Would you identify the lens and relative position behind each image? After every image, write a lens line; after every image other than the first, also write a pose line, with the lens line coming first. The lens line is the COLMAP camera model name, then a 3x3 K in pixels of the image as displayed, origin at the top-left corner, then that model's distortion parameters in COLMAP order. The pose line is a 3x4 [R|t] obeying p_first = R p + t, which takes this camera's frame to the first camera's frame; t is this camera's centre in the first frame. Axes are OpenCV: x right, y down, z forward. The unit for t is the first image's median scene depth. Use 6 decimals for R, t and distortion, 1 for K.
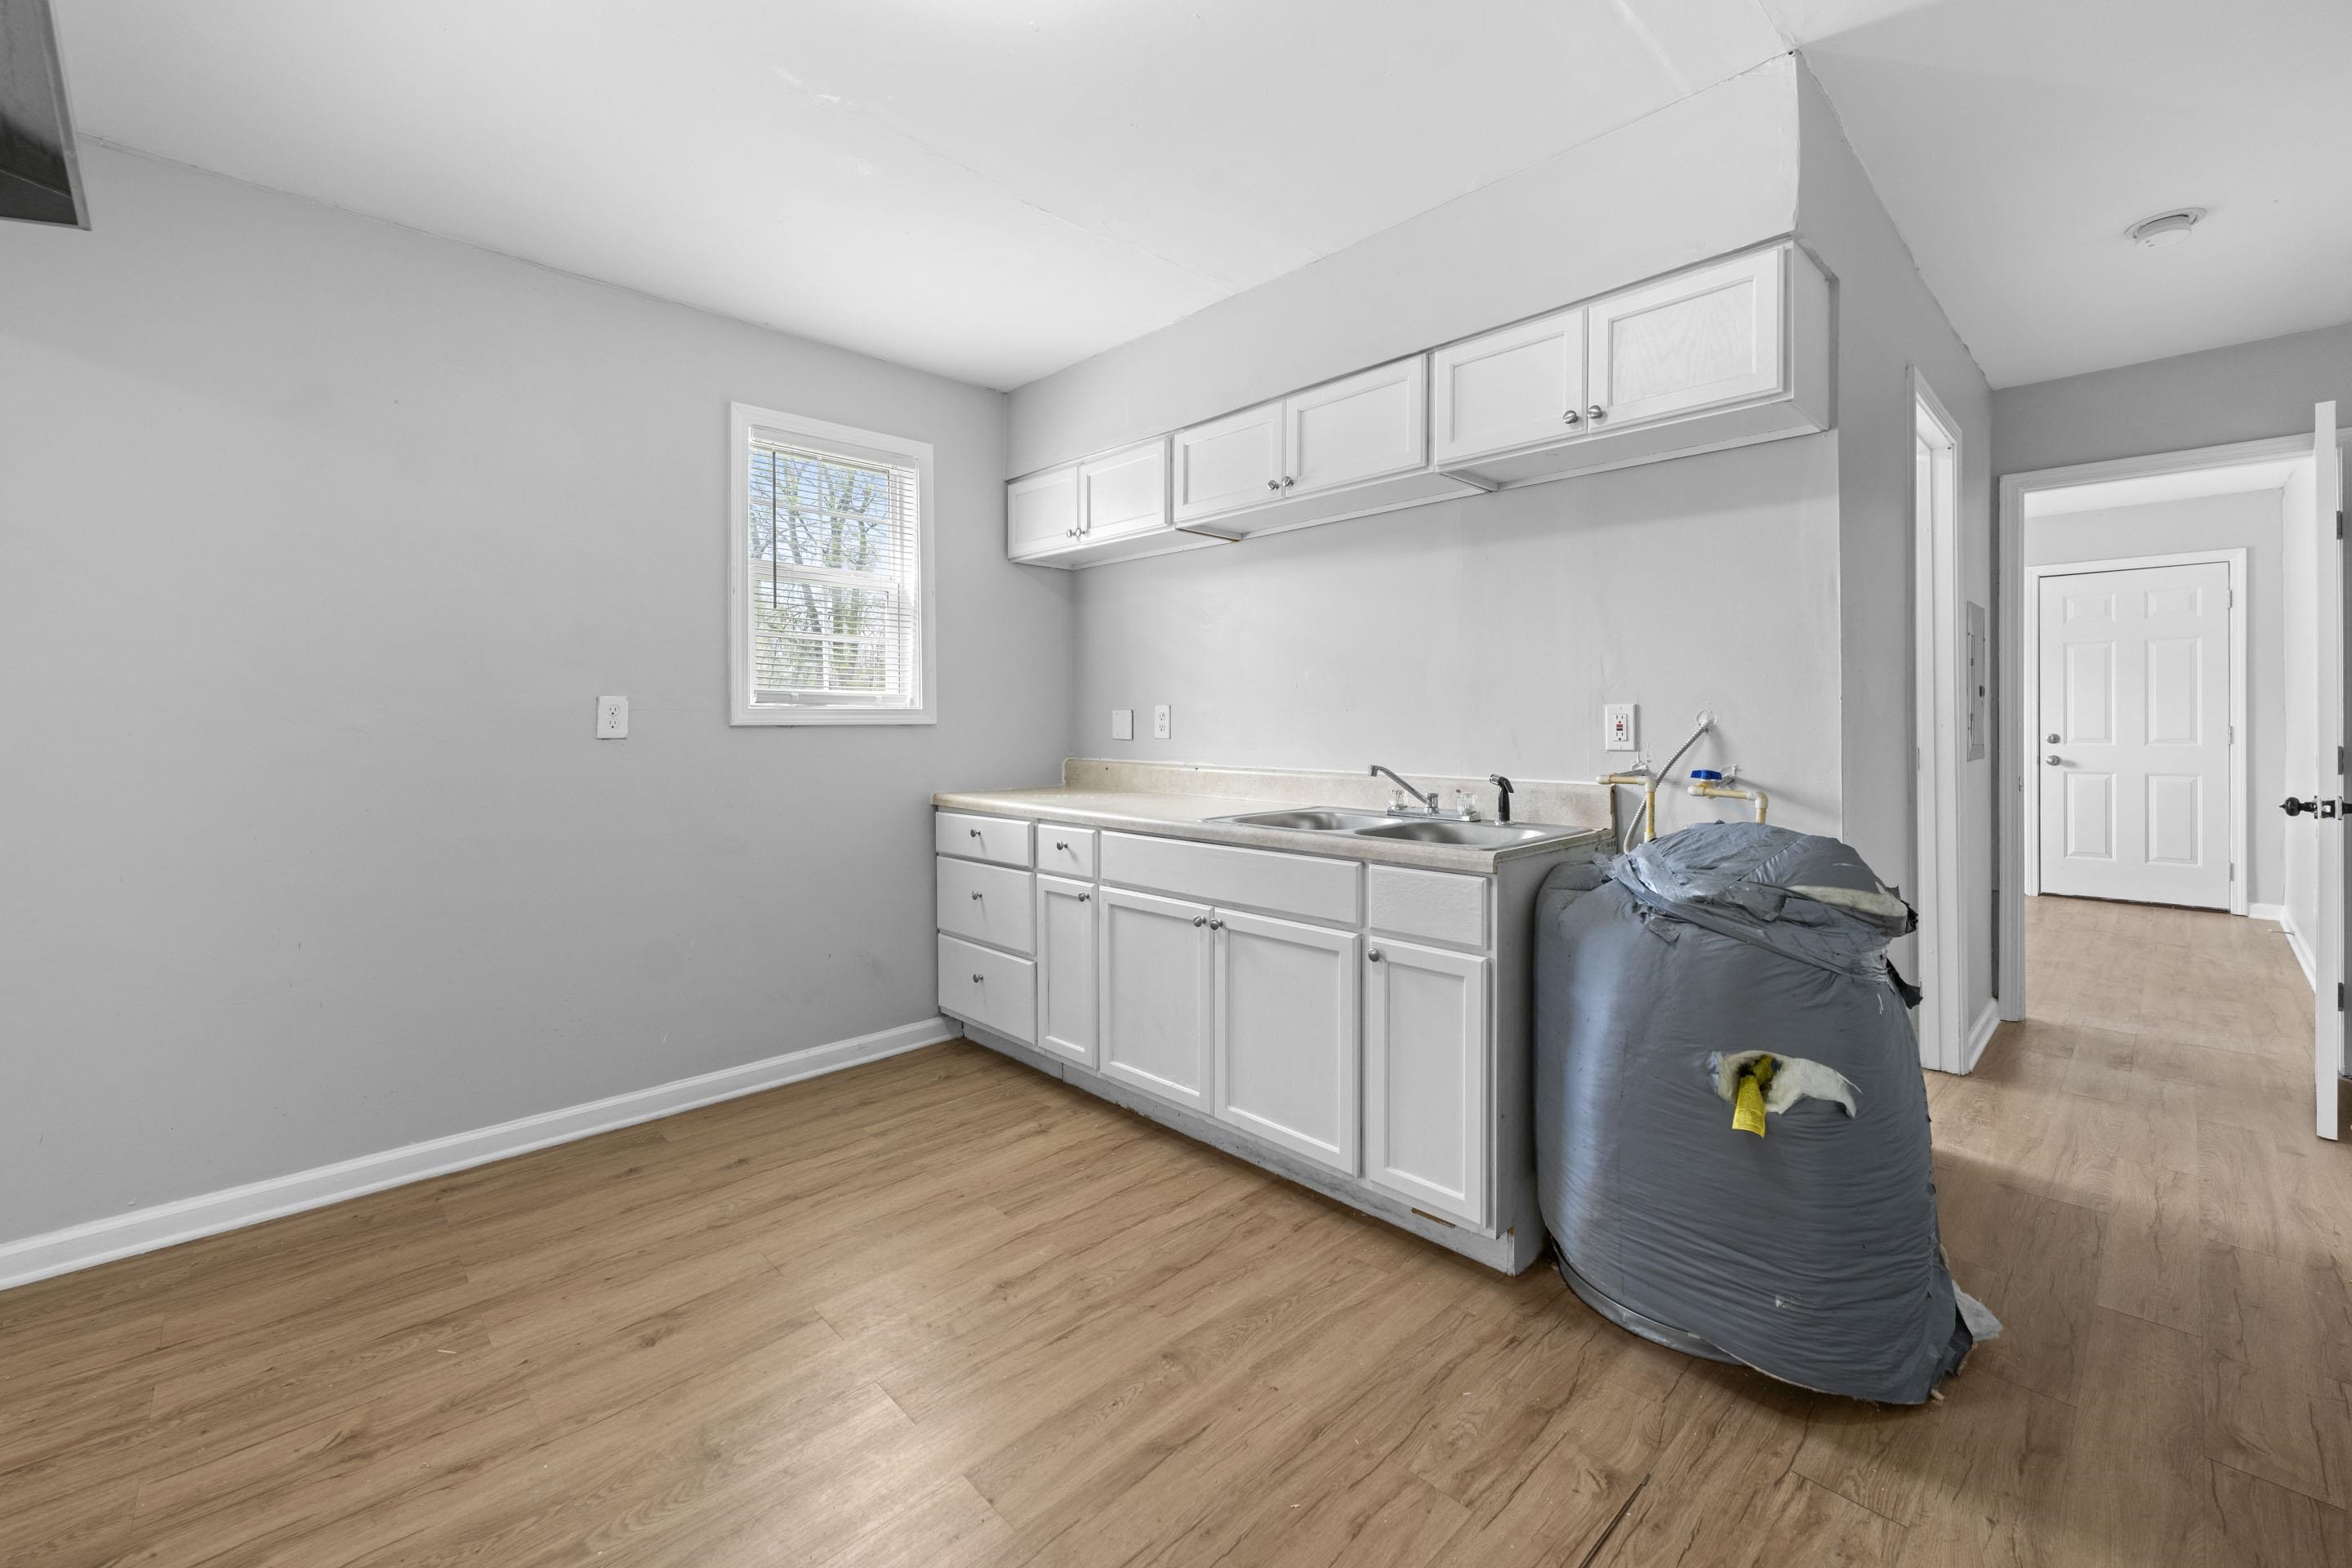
lens RADIAL K [[960.6, 0, 1158.9], [0, 960.6, 725.1], [0, 0, 1]] dist [0.000800, 0.000022]
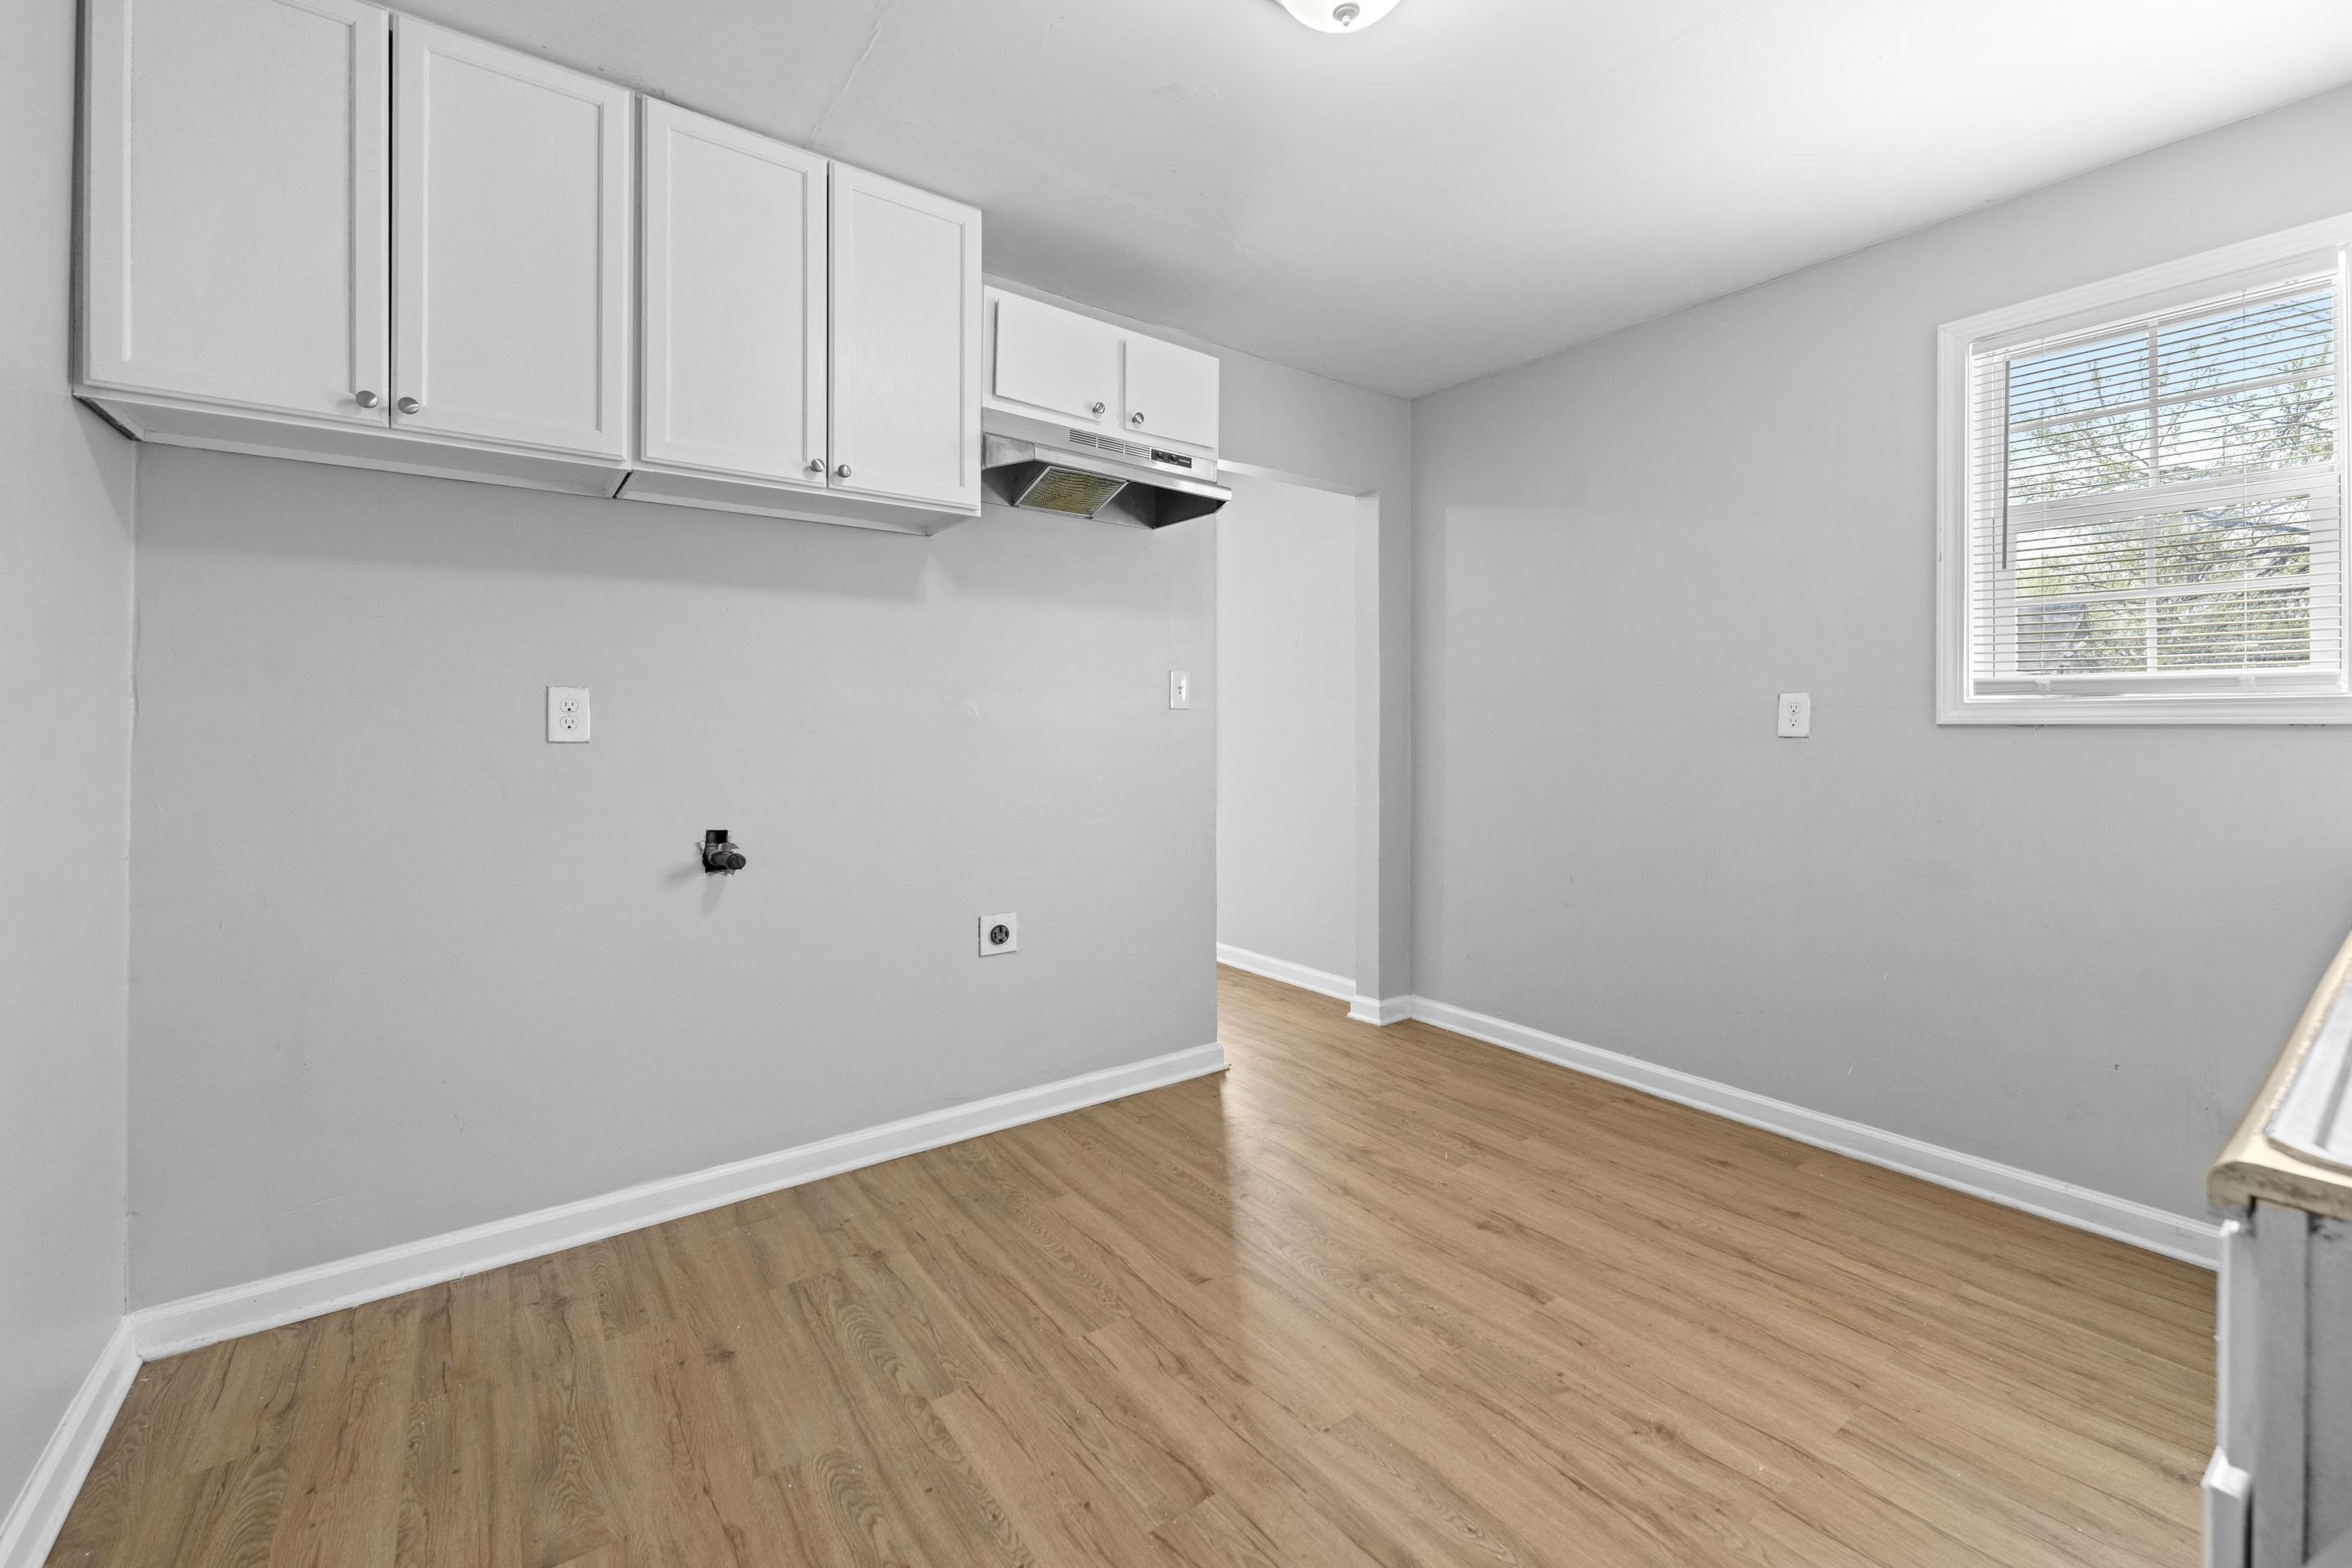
lens RADIAL K [[960.6, 0, 1158.9], [0, 960.6, 725.1], [0, 0, 1]] dist [0.000800, 0.000022]
pose [[-0.133440, 0.006108, -0.991038, 0.567115], [-0.001754, 0.999978, 0.006399, -0.004149], [0.991055, 0.002592, -0.133427, 0.577840]]
